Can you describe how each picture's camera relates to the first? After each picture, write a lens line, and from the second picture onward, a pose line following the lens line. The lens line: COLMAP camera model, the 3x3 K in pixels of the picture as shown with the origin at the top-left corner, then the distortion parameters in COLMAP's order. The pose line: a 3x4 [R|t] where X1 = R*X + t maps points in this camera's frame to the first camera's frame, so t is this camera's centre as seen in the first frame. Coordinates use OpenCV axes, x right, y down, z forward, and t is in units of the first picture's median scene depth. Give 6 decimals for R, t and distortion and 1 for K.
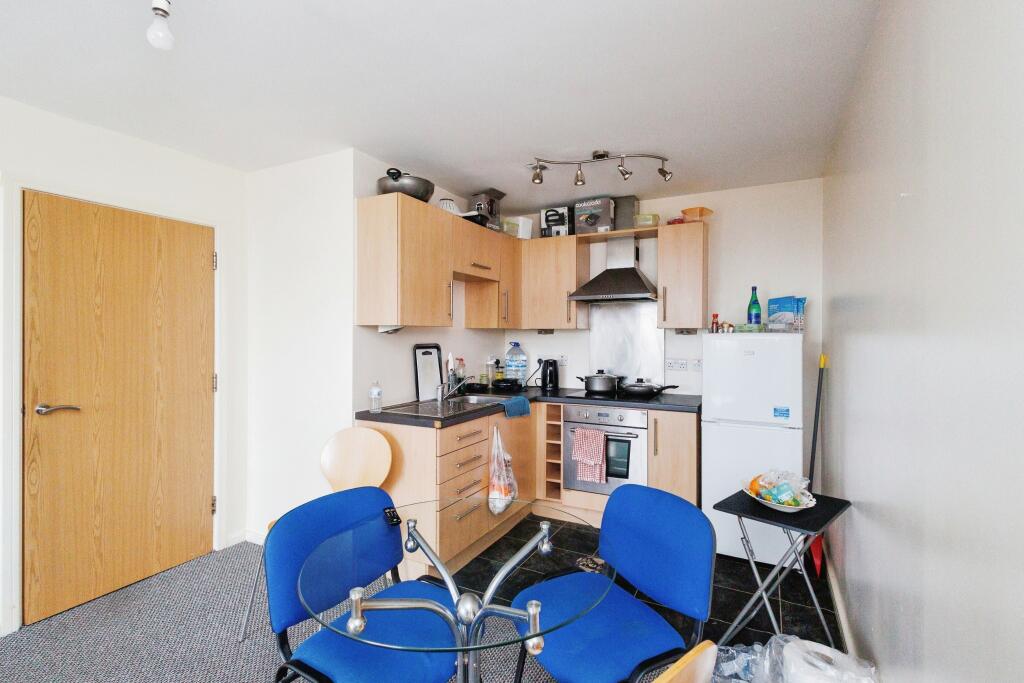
lens RADIAL K [[480.3, 0, 512.5], [0, 480.3, 336.0], [0, 0, 1]] dist [0.011442, -0.000110]
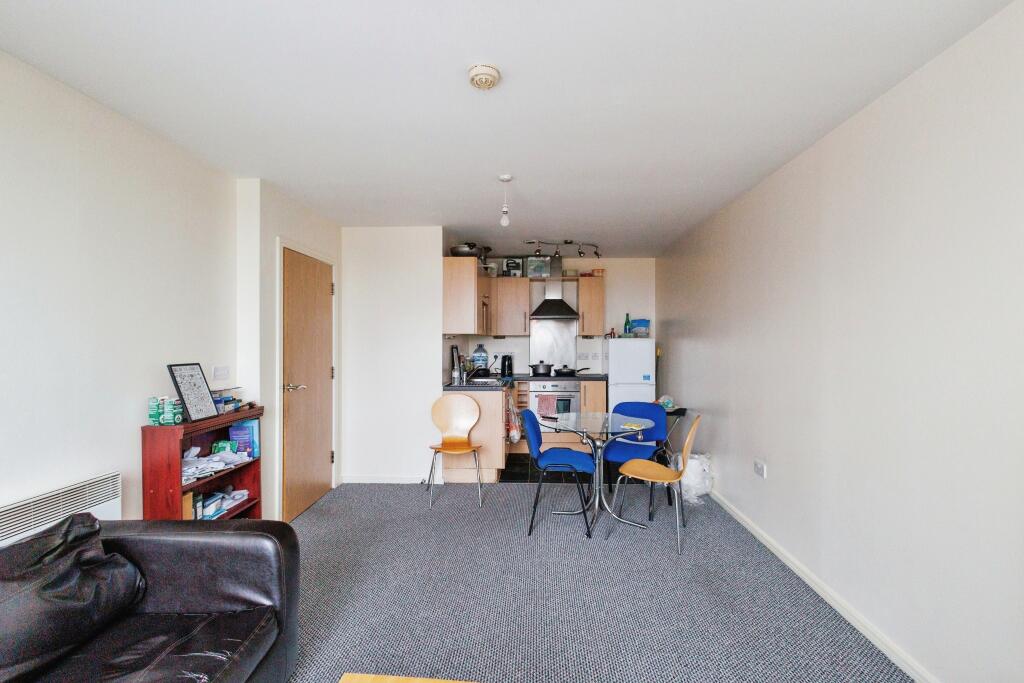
lens RADIAL K [[480.3, 0, 512.5], [0, 480.3, 336.0], [0, 0, 1]] dist [0.011442, -0.000110]
pose [[0.904767, 0.001364, 0.425906, -0.620215], [0.002965, 0.999950, -0.009500, 0.002146], [-0.425898, 0.009858, 0.904718, -0.447845]]
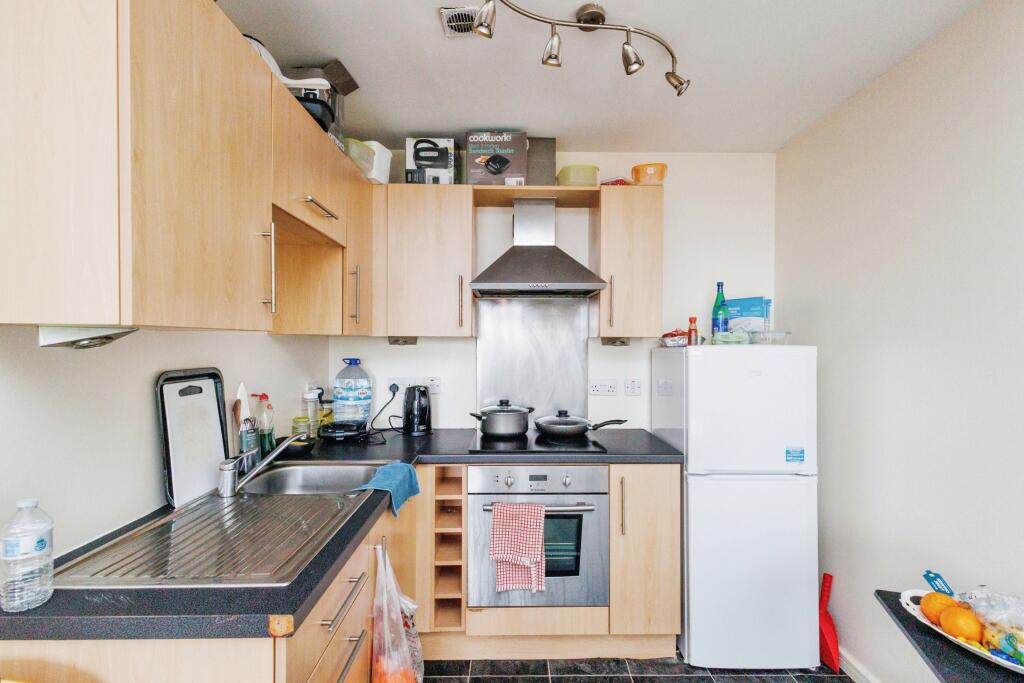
lens RADIAL K [[481.0, 0, 514.0], [0, 481.0, 346.1], [0, 0, 1]] dist [0.001876, 0.000377]
pose [[0.878753, -0.003391, 0.477265, -0.118657], [-0.000521, 0.999967, 0.008064, -0.008056], [-0.477276, -0.007335, 0.878723, 0.436806]]
